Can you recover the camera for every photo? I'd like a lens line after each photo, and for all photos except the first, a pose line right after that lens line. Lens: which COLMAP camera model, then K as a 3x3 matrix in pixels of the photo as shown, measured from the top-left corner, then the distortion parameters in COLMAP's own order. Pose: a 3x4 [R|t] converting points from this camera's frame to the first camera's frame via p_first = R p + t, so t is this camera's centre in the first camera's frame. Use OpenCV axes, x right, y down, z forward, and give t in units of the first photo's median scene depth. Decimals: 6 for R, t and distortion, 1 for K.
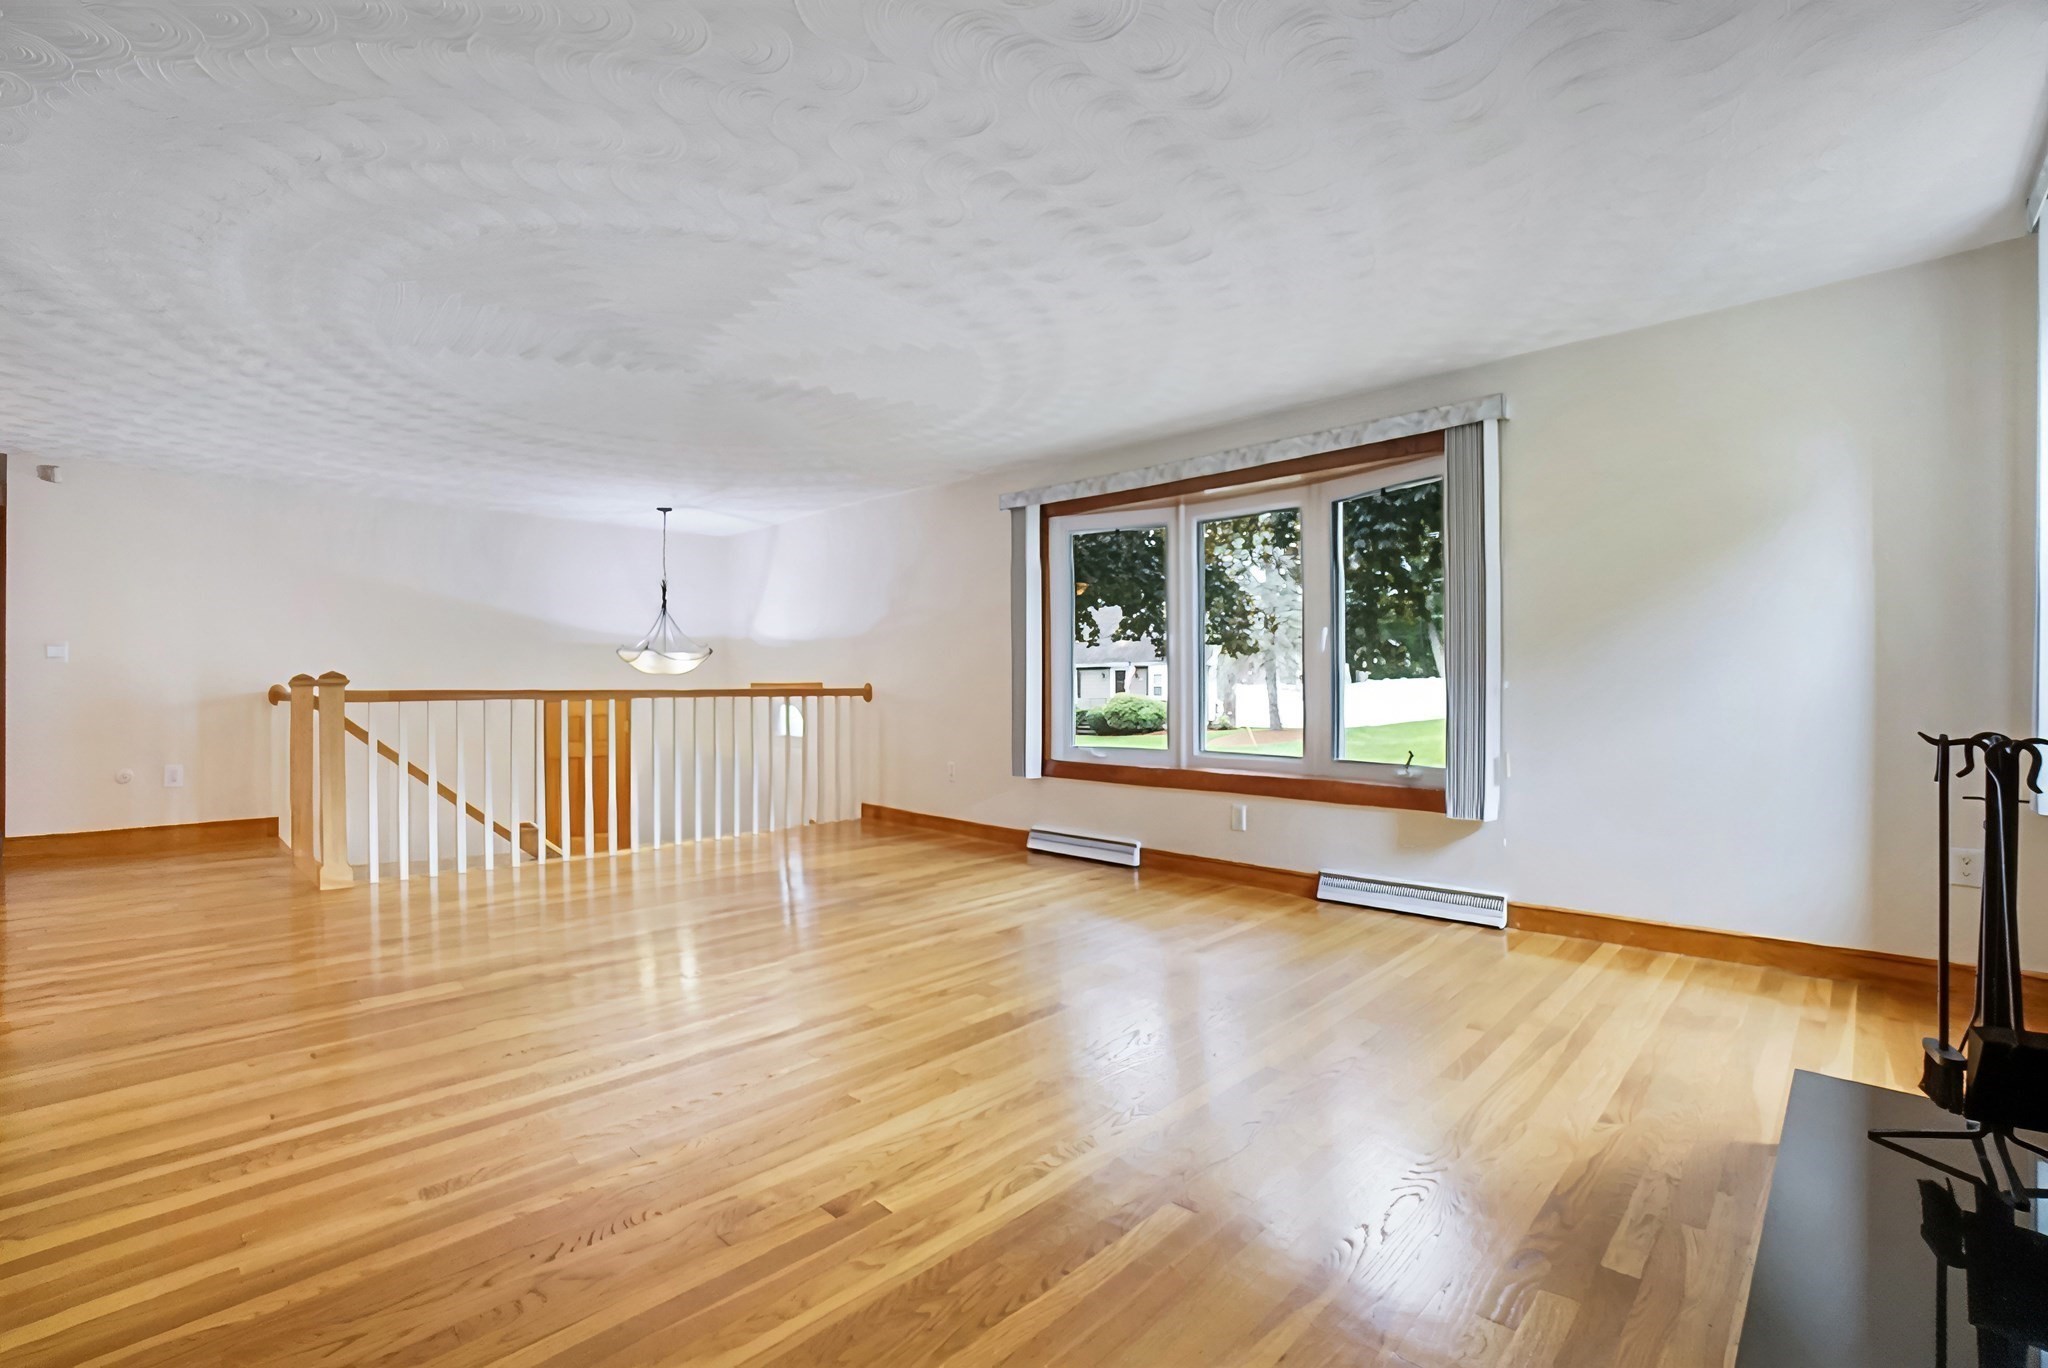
lens RADIAL K [[907.6, 0, 1017.6], [0, 907.6, 676.8], [0, 0, 1]] dist [-0.015764, 0.000174]
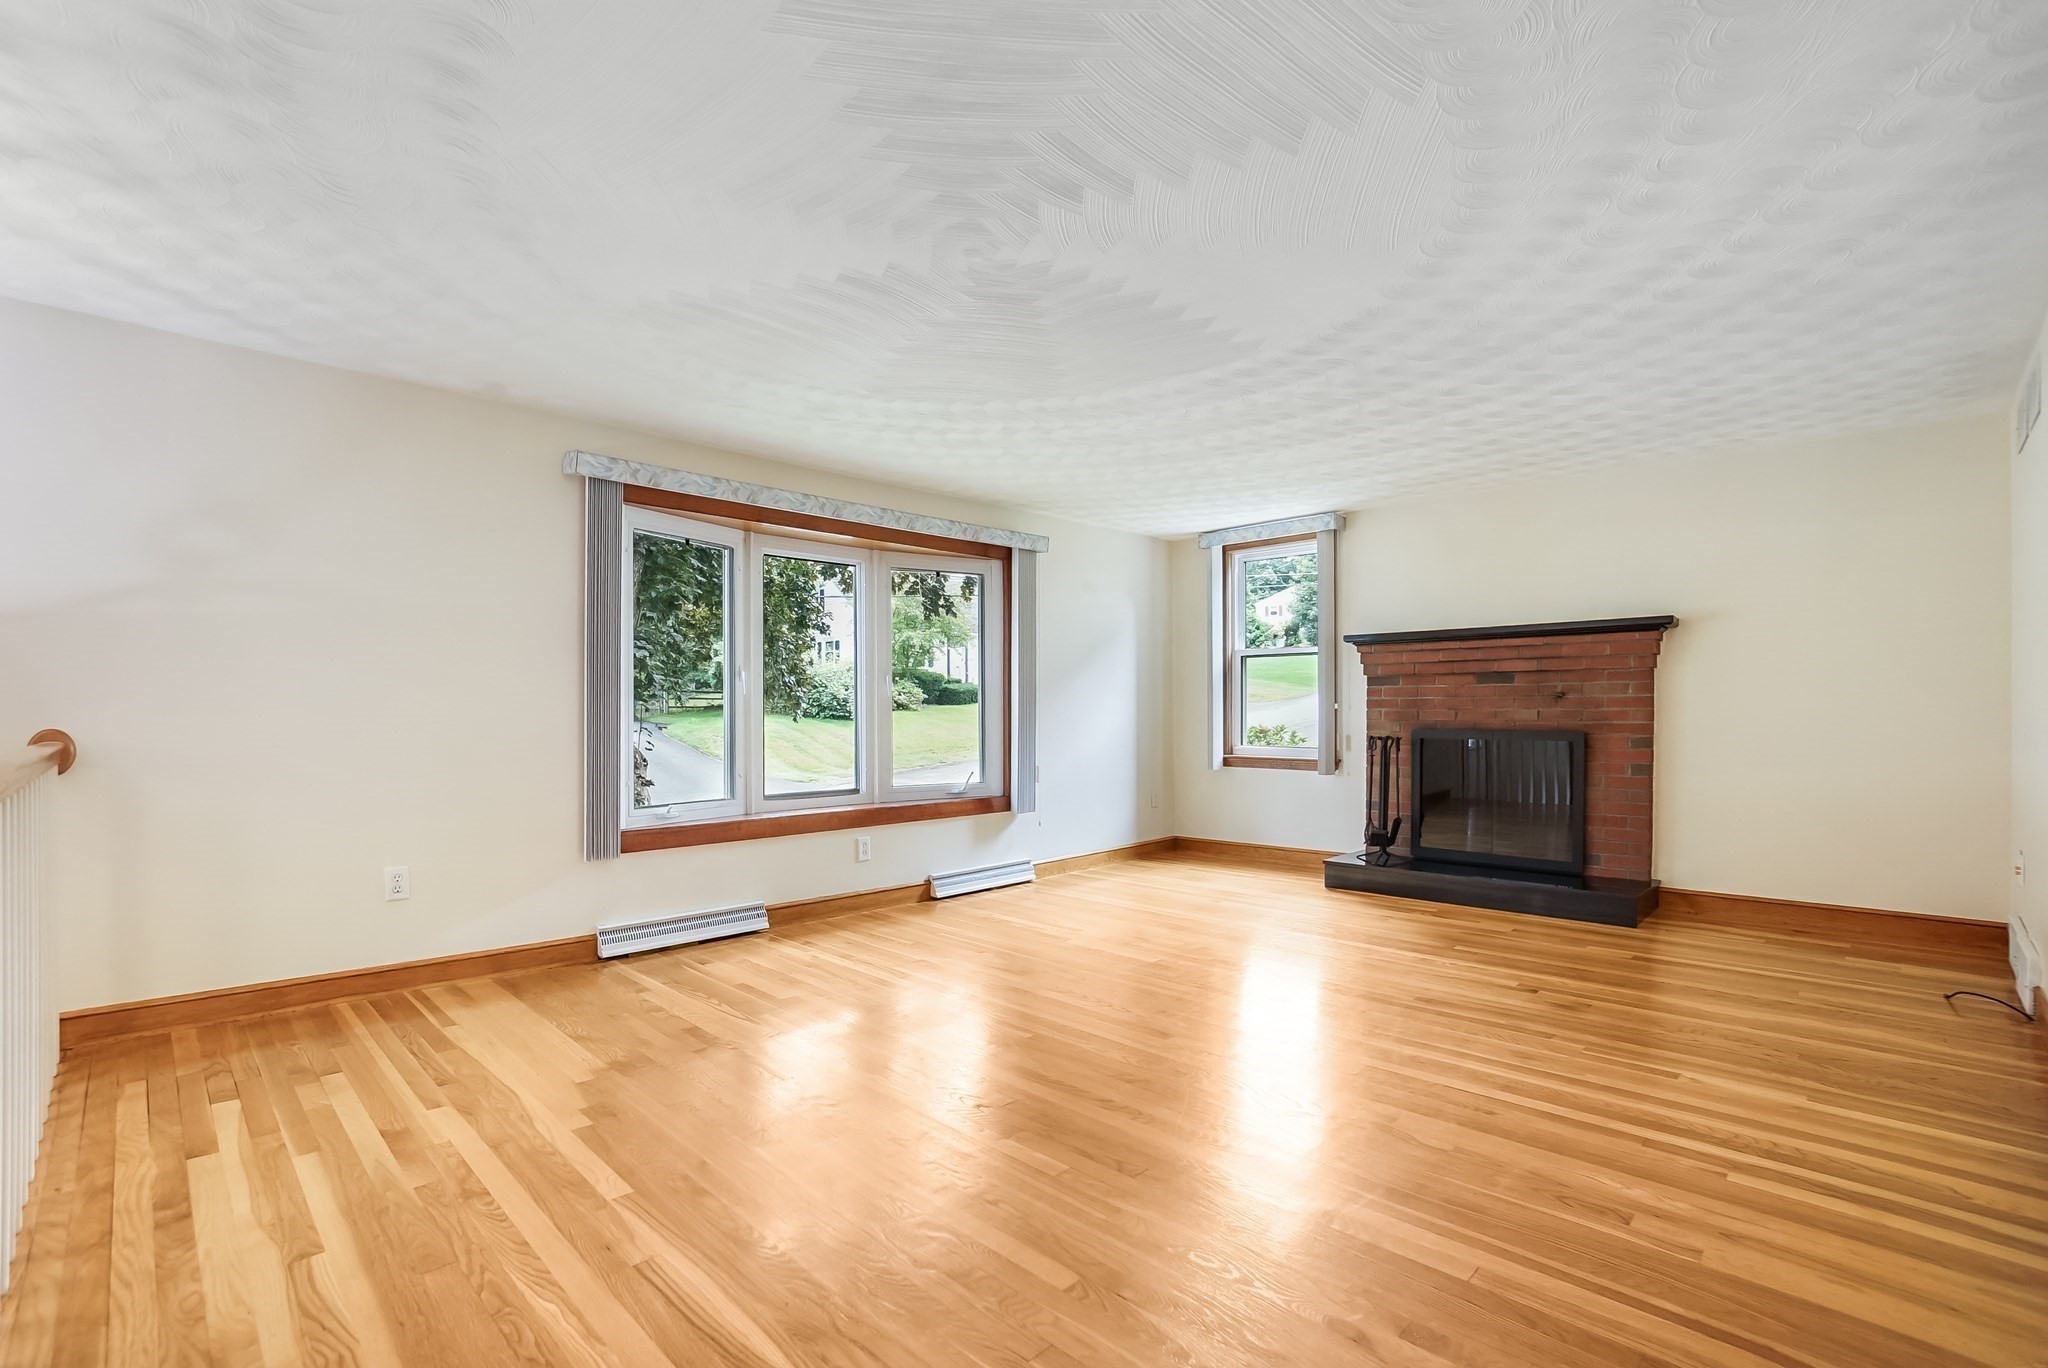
lens RADIAL K [[888.4, 0, 1025.2], [0, 888.4, 708.7], [0, 0, 1]] dist [-0.053598, 0.000142]
pose [[0.017942, 0.016635, 0.999701, -0.853527], [0.003326, 0.999855, -0.016698, 0.008137], [-0.999833, 0.003624, 0.017884, 0.842976]]
